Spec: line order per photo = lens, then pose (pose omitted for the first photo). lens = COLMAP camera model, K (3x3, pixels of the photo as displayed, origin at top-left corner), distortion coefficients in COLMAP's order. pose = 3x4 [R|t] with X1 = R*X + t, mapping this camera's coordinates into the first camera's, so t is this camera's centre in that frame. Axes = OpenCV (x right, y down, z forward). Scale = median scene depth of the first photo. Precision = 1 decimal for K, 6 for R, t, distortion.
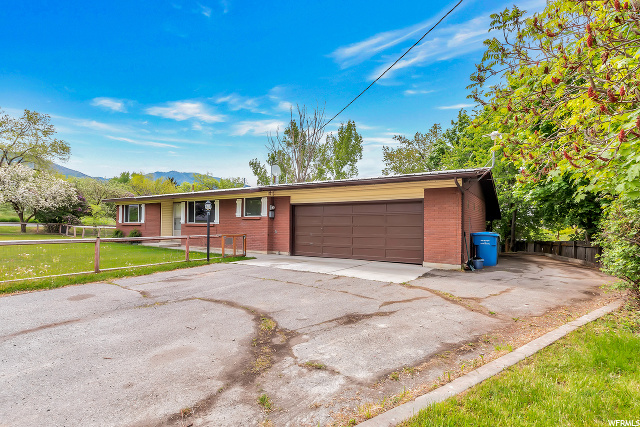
lens RADIAL K [[310.5, 0, 320.0], [0, 310.5, 213.5], [0, 0, 1]] dist [0.003545, 0.000387]
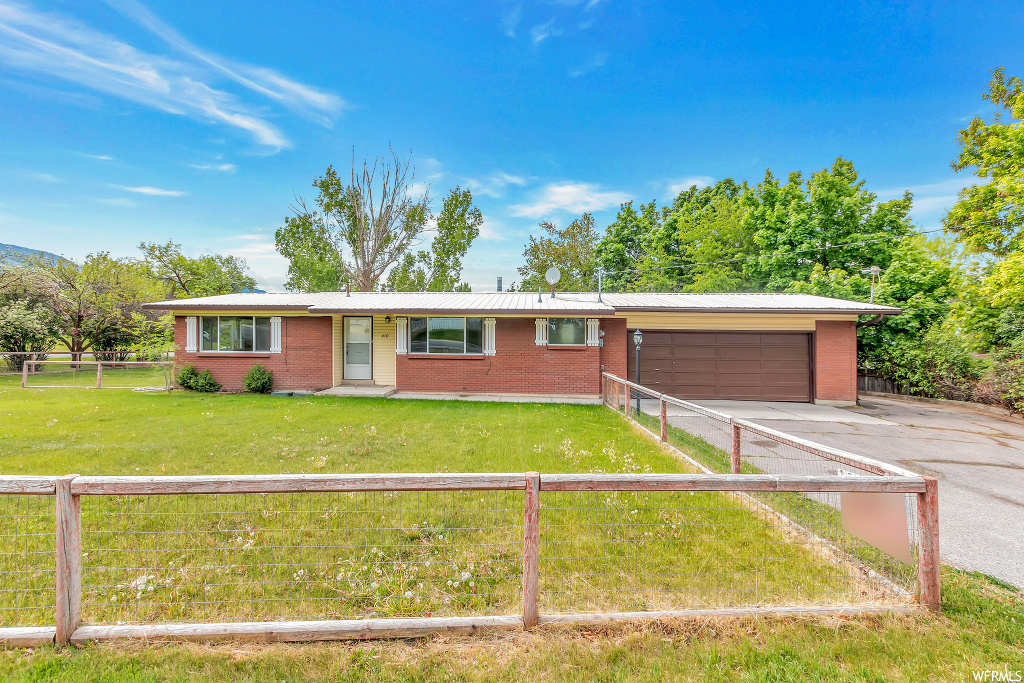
lens RADIAL K [[496.8, 0, 512.0], [0, 496.8, 341.5], [0, 0, 1]] dist [0.003545, 0.000387]
pose [[0.874605, 0.007331, 0.484780, -0.883321], [-0.023749, 0.999333, 0.027733, -0.027336], [-0.484254, -0.035768, 0.874196, 0.107656]]
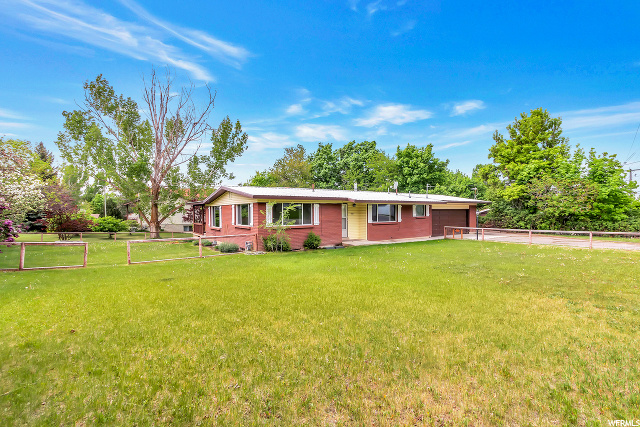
lens RADIAL K [[310.5, 0, 320.0], [0, 310.5, 213.5], [0, 0, 1]] dist [0.003545, 0.000387]
pose [[0.333779, -0.004341, 0.942642, -1.976620], [-0.016767, 0.999804, 0.010541, -0.012949], [-0.942502, -0.019323, 0.333640, 0.985103]]
